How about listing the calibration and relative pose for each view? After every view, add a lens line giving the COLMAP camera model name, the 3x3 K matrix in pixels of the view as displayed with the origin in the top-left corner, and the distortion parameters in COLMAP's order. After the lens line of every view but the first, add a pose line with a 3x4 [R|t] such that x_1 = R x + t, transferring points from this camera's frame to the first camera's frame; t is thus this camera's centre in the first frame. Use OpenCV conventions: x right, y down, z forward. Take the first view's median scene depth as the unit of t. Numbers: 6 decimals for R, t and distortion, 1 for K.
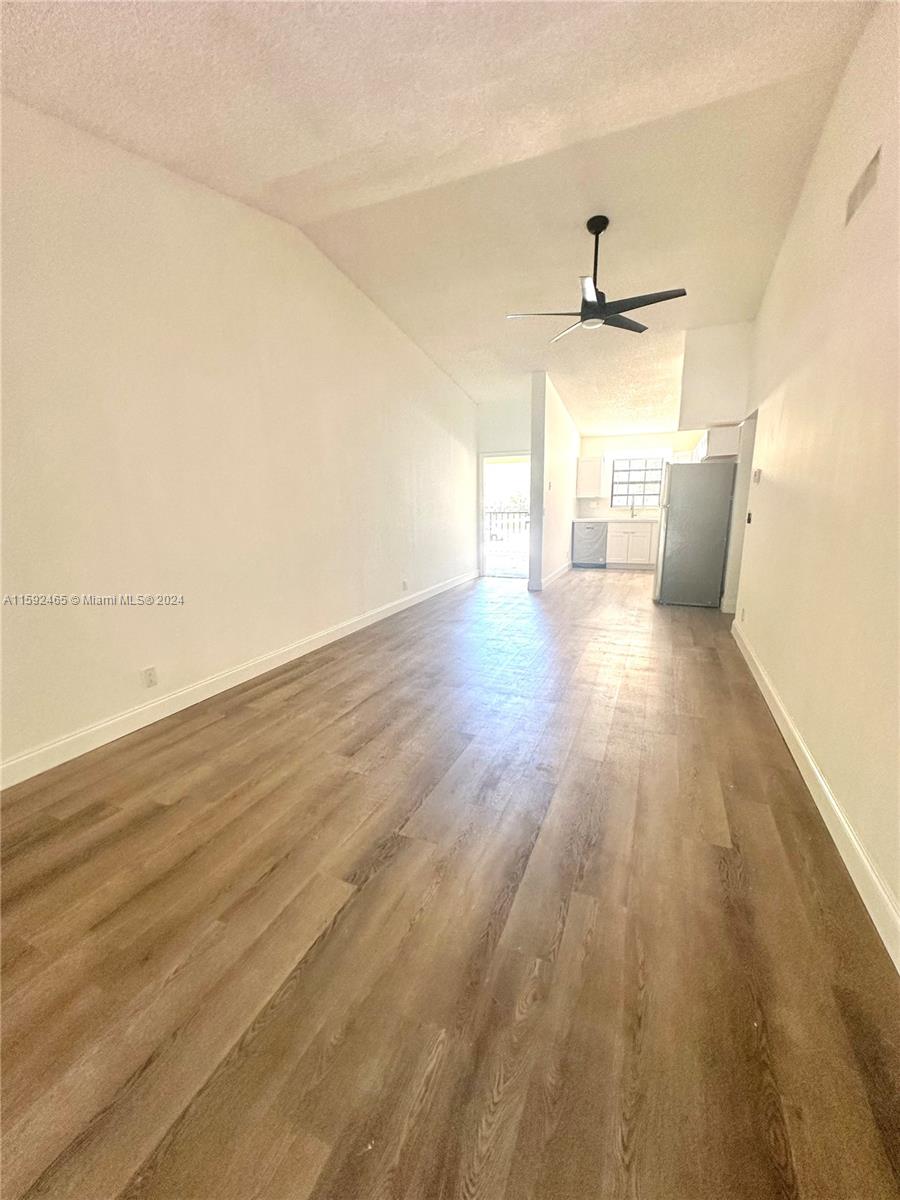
lens RADIAL K [[481.4, 0, 452.0], [0, 481.4, 600.7], [0, 0, 1]] dist [-0.000801, -0.000572]
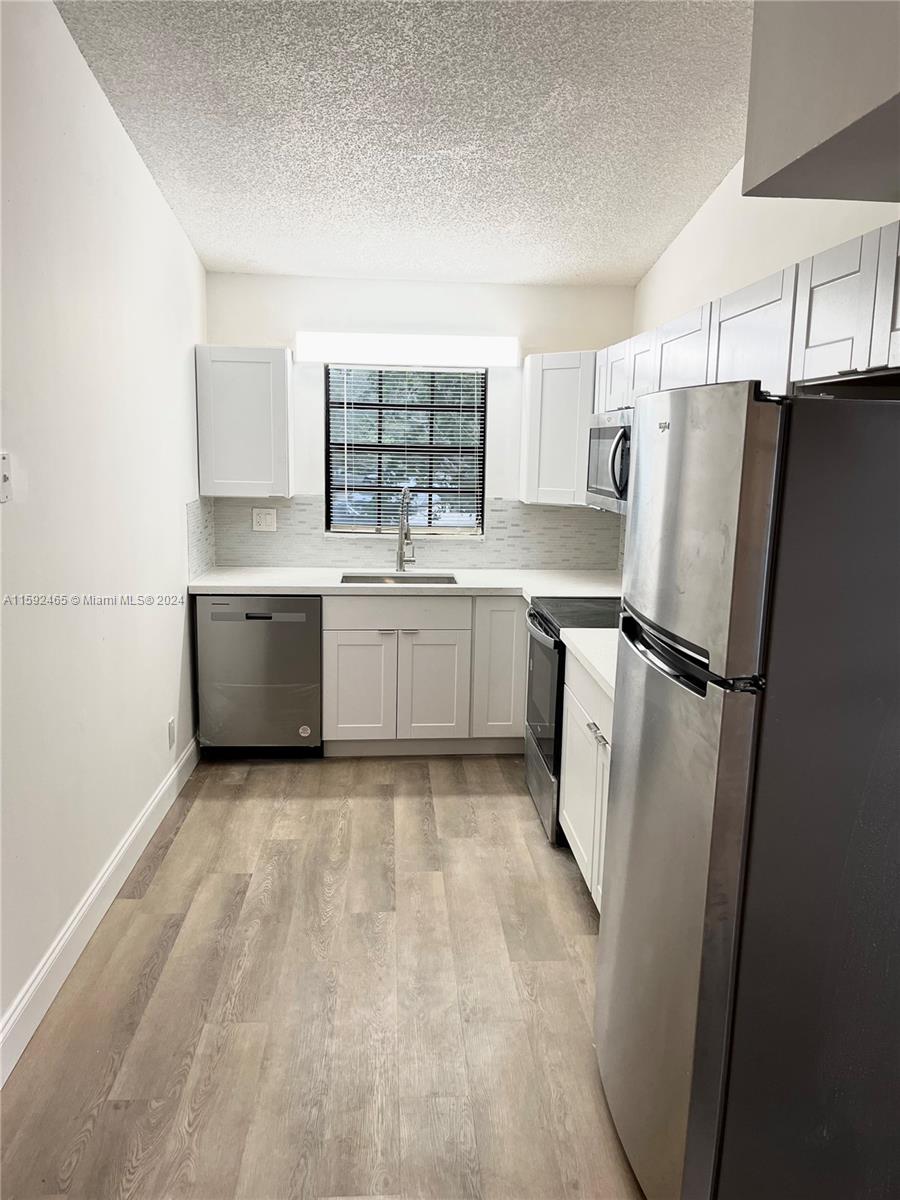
lens RADIAL K [[919.5, 0, 449.6], [0, 919.5, 600.5], [0, 0, 1]] dist [0.042615, -0.055424]
pose [[0.893584, -0.035373, 0.447501, 0.157429], [0.063447, 0.996835, -0.047899, -0.129050], [-0.444391, 0.071194, 0.893000, 0.510218]]
